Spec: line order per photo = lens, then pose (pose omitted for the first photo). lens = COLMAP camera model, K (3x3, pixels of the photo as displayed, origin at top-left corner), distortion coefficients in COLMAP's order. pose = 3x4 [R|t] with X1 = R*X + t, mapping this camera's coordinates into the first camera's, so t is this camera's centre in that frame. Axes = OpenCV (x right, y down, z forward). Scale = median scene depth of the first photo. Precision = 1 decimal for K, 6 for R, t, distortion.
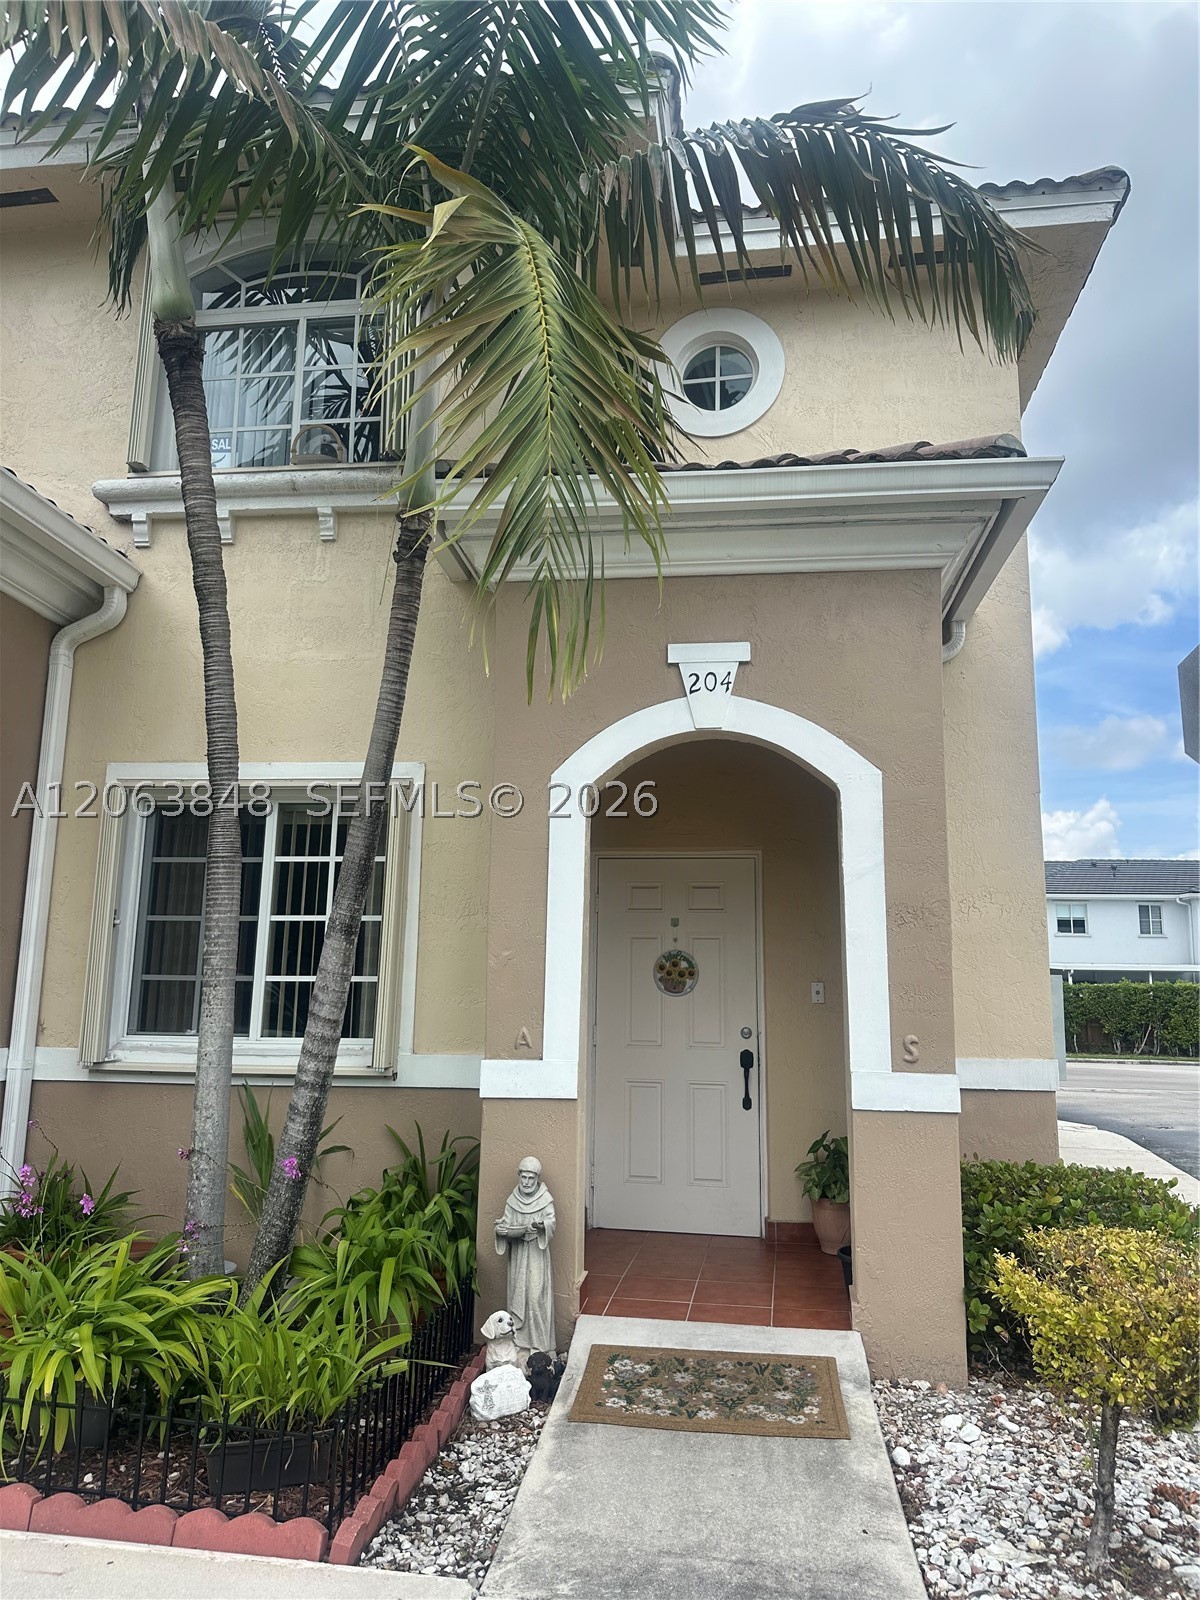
lens RADIAL K [[1116.0, 0, 600.3], [0, 1116.0, 795.7], [0, 0, 1]] dist [0.006154, -0.001035]
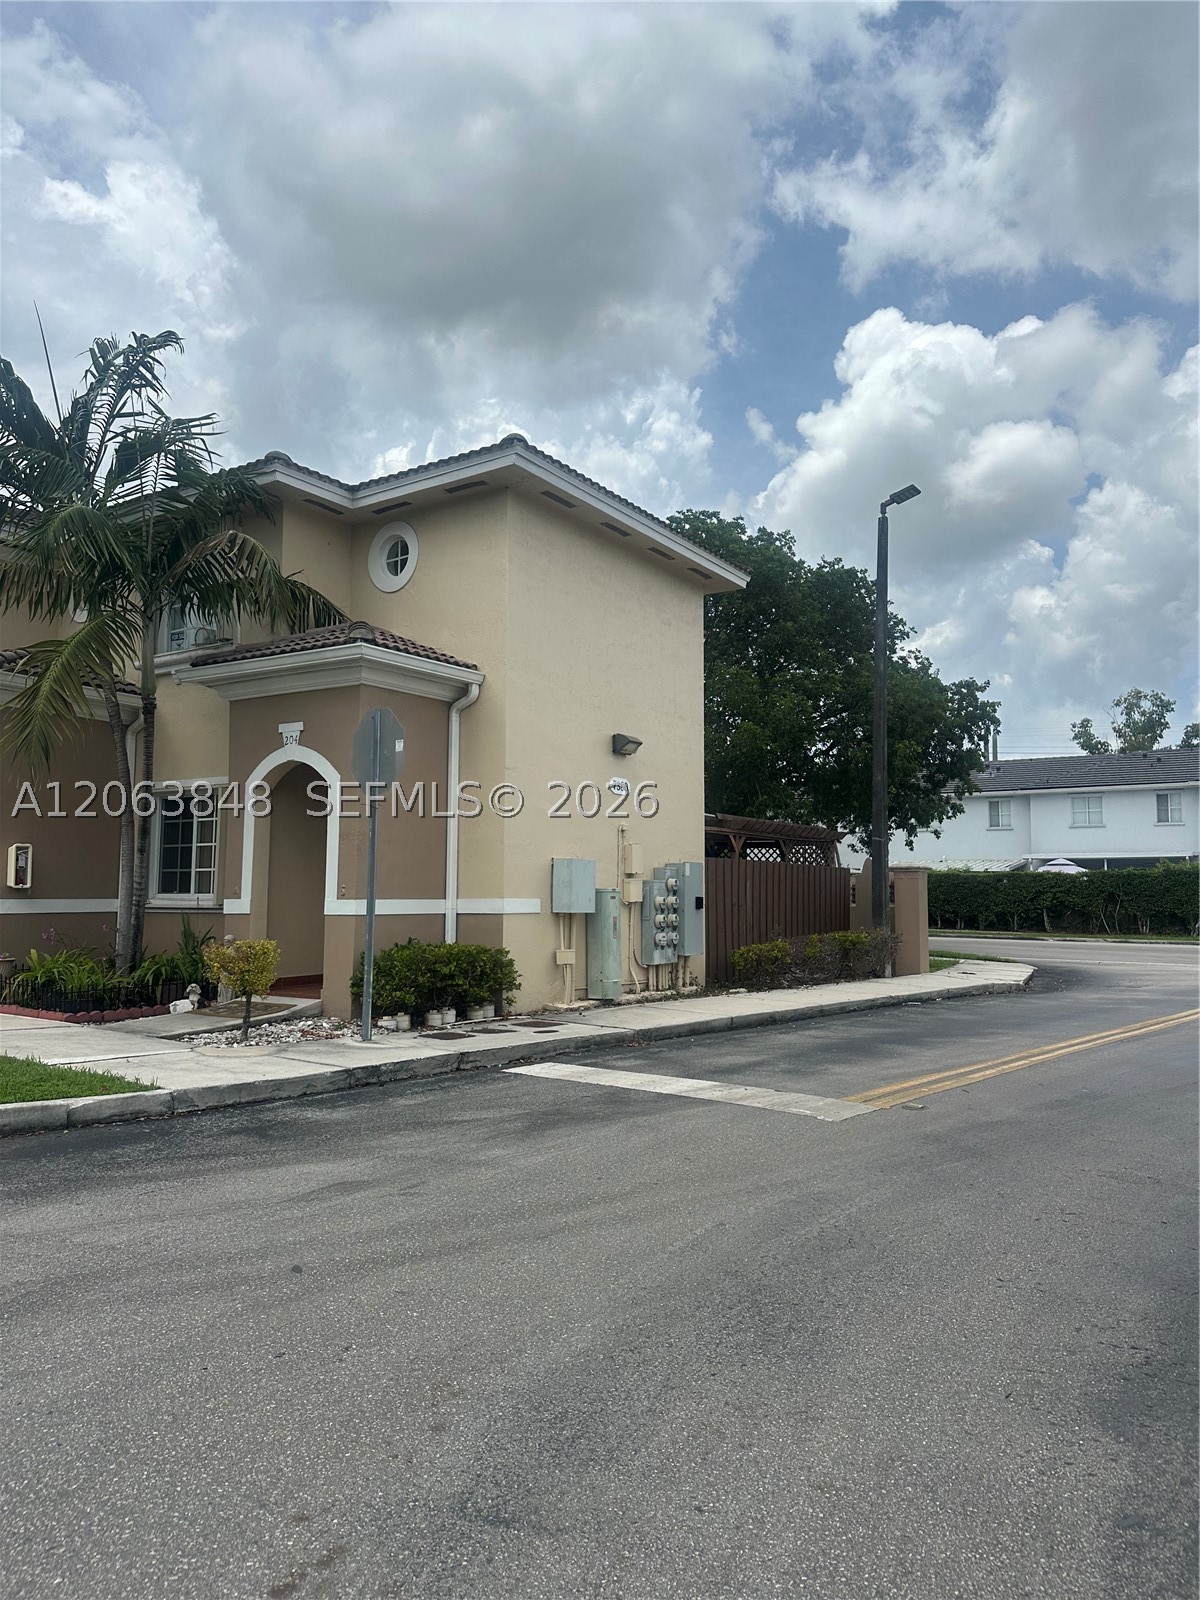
lens RADIAL K [[1116.0, 0, 594.4], [0, 1116.0, 802.2], [0, 0, 1]] dist [0.006154, -0.001035]
pose [[0.897478, -0.050238, -0.438190, 1.699310], [0.086189, 0.994315, 0.062531, -0.063466], [0.432557, -0.093887, 0.896705, -0.852414]]
